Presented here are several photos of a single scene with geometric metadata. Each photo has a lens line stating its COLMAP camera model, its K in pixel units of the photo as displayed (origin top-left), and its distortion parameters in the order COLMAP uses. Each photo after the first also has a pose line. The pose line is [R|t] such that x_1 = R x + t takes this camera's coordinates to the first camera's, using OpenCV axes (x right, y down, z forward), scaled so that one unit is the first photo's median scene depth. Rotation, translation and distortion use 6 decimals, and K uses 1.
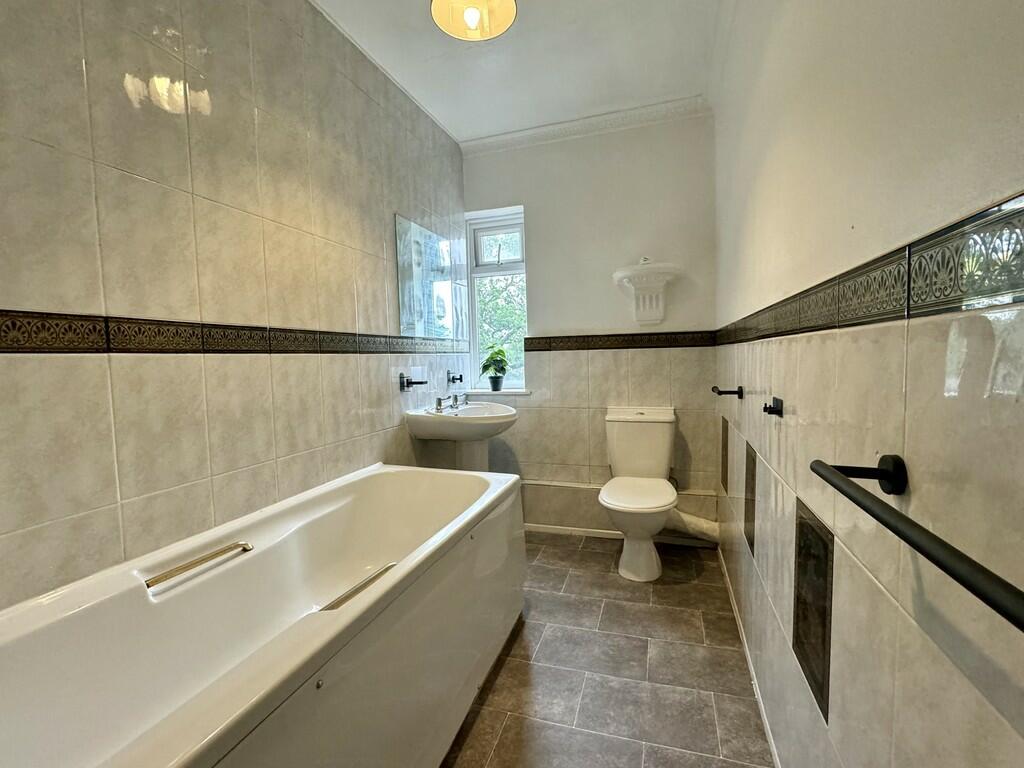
lens RADIAL K [[458.6, 0, 515.1], [0, 458.6, 385.9], [0, 0, 1]] dist [-0.000659, -0.000115]
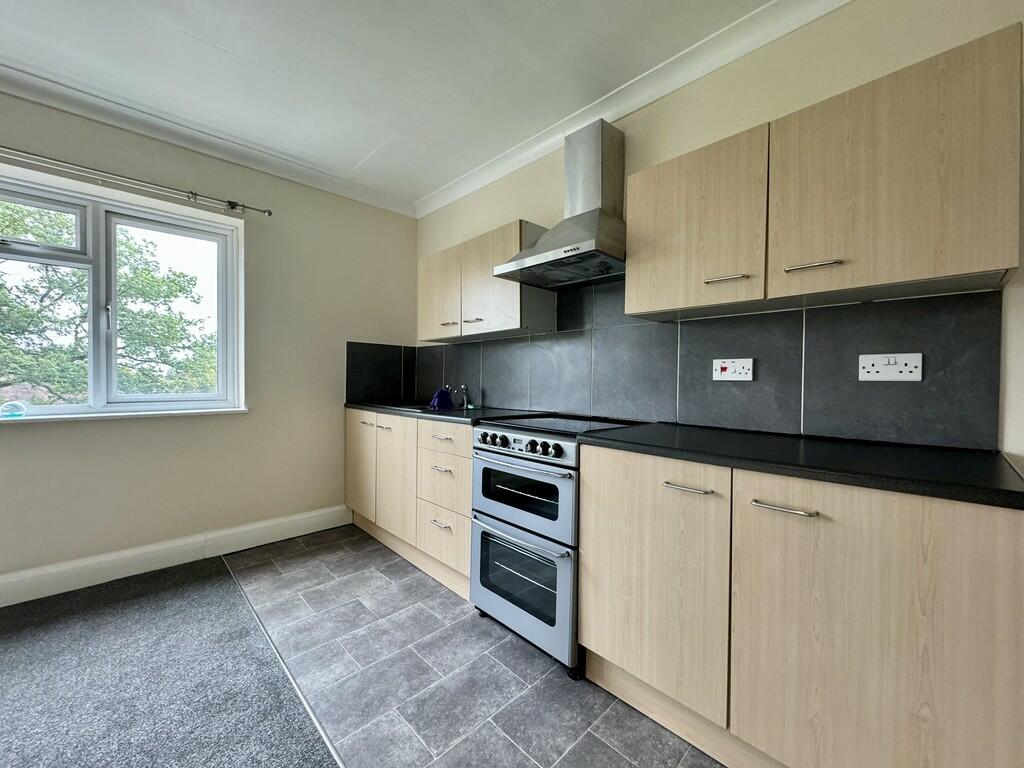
lens RADIAL K [[410.0, 0, 518.6], [0, 410.0, 384.1], [0, 0, 1]] dist [0.001956, -0.000003]
pose [[0.465783, 0.022989, 0.884600, -0.513394], [0.016524, 0.999262, -0.034670, -0.007070], [-0.884745, 0.030766, 0.465059, 0.034092]]
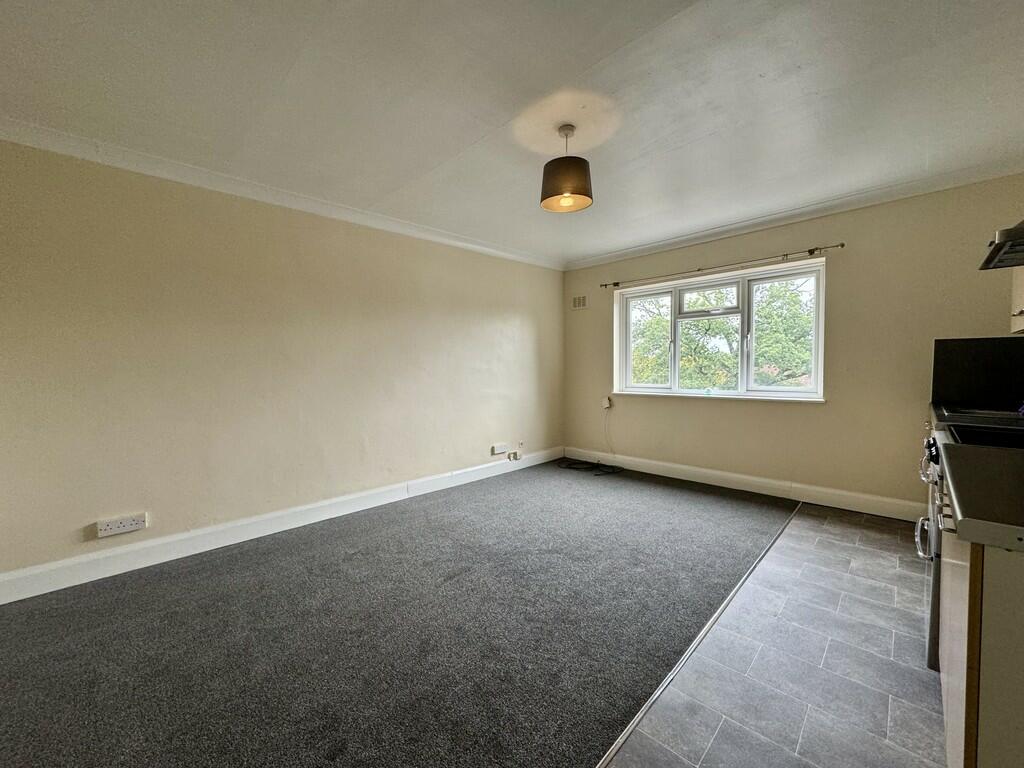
lens RADIAL K [[410.0, 0, 516.8], [0, 410.0, 383.4], [0, 0, 1]] dist [0.001956, -0.000003]
pose [[0.901574, 0.040245, -0.430749, -0.159879], [-0.040188, 0.999149, 0.009238, -0.023199], [0.430754, 0.008982, 0.902425, -0.755732]]
